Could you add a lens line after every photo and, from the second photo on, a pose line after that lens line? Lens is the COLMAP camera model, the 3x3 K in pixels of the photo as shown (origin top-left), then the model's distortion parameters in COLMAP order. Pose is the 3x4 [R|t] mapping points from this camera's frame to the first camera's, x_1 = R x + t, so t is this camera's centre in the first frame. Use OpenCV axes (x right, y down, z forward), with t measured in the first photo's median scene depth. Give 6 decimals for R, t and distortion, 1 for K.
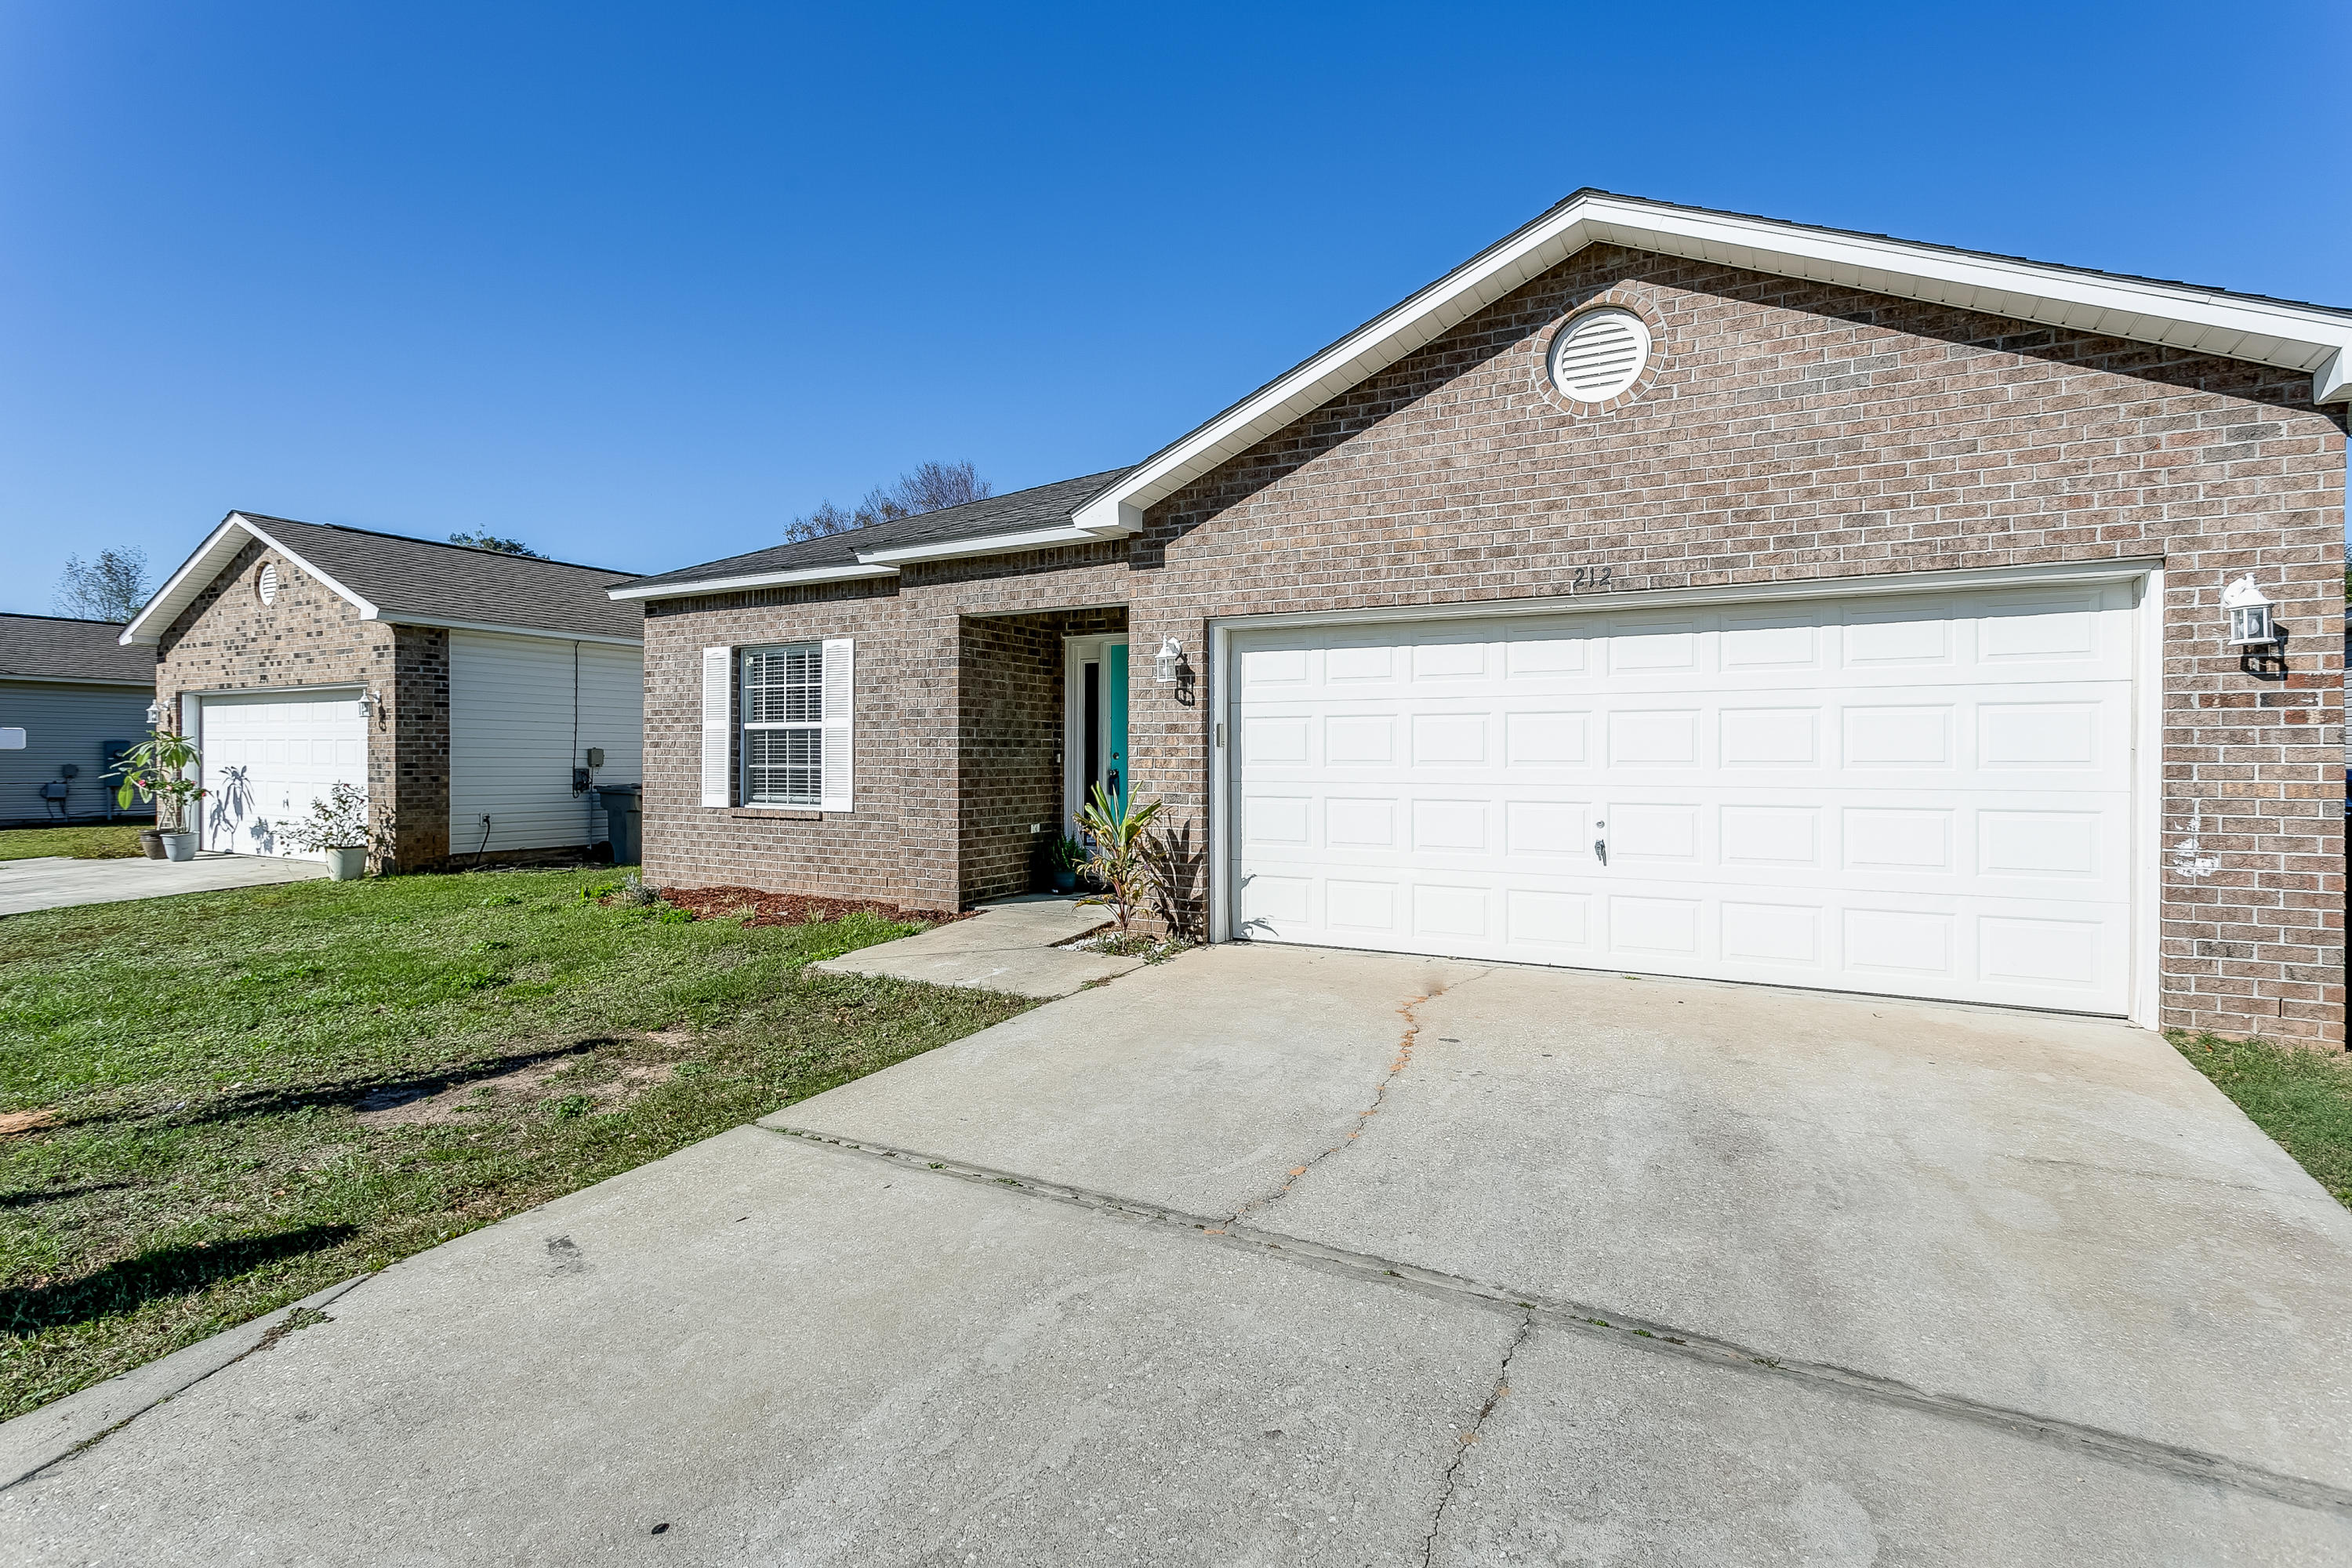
lens RADIAL K [[1146.5, 0, 1167.9], [0, 1146.5, 739.7], [0, 0, 1]] dist [0.001762, 0.000509]
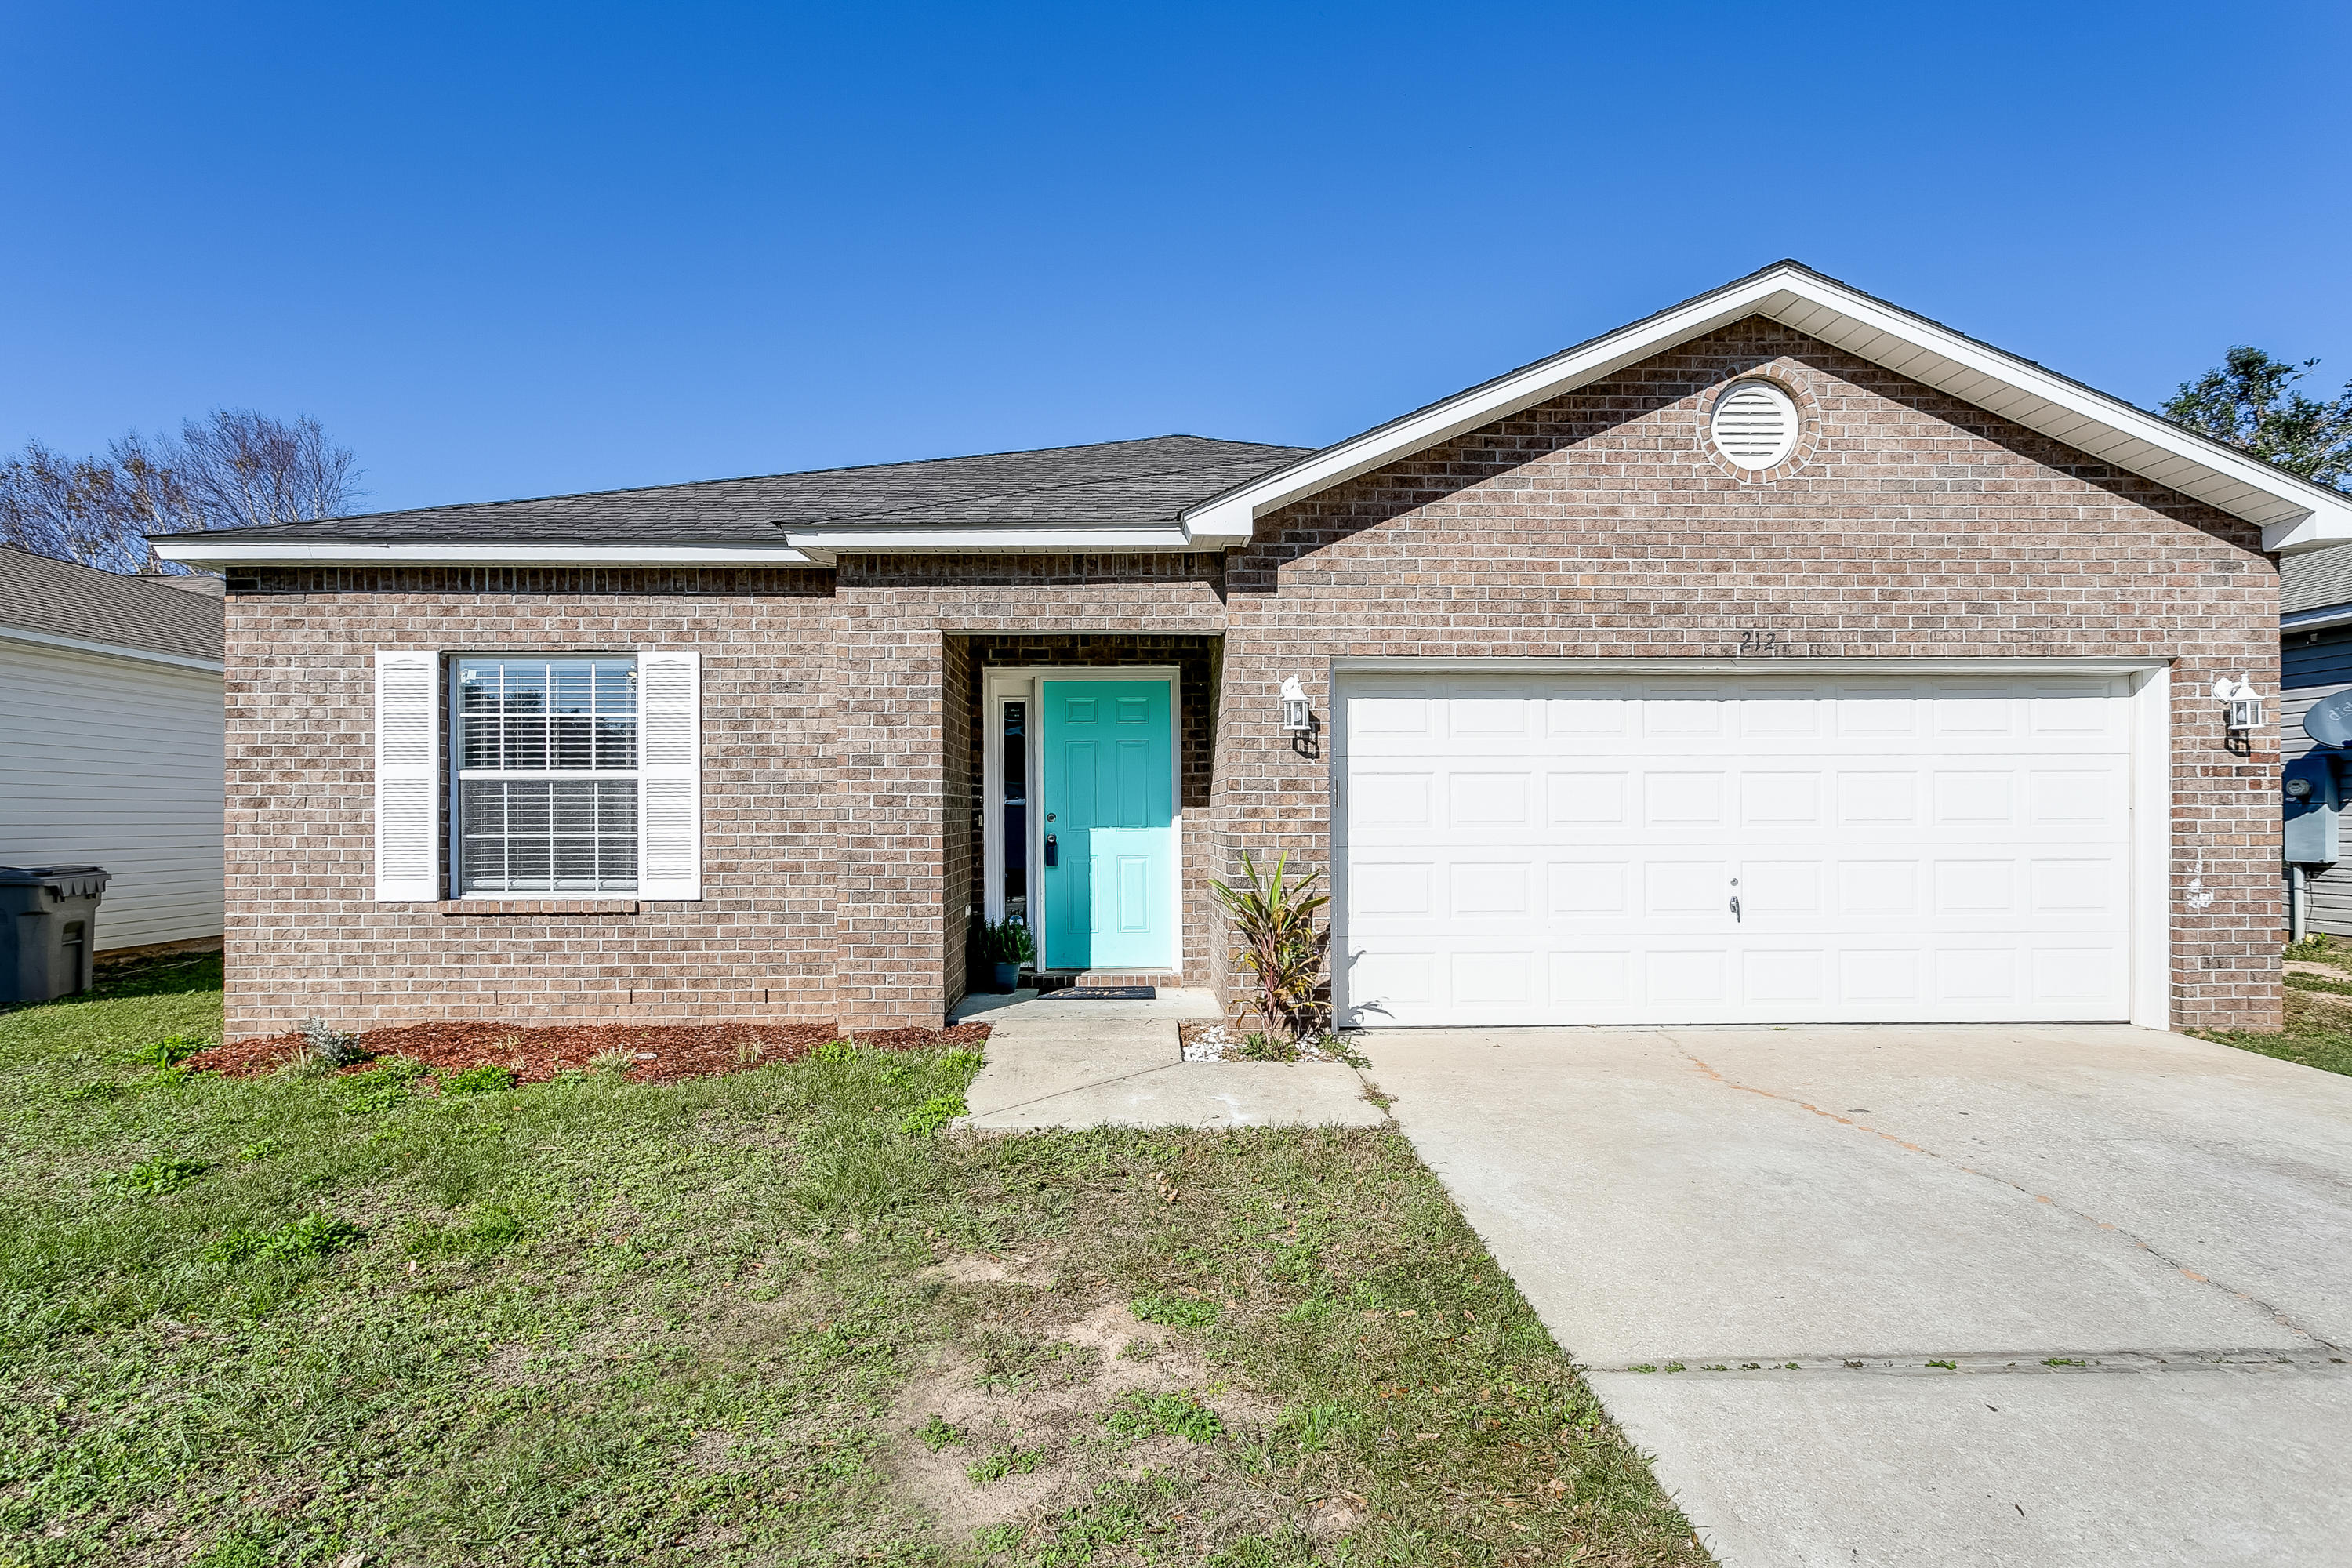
lens RADIAL K [[1194.3, 0, 1175.1], [0, 1194.3, 801.1], [0, 0, 1]] dist [0.002756, 0.000159]
pose [[0.858574, 0.001665, 0.512686, -0.563110], [-0.003363, 0.999992, 0.002383, 0.000263], [-0.512678, -0.003770, 0.858573, 0.316572]]
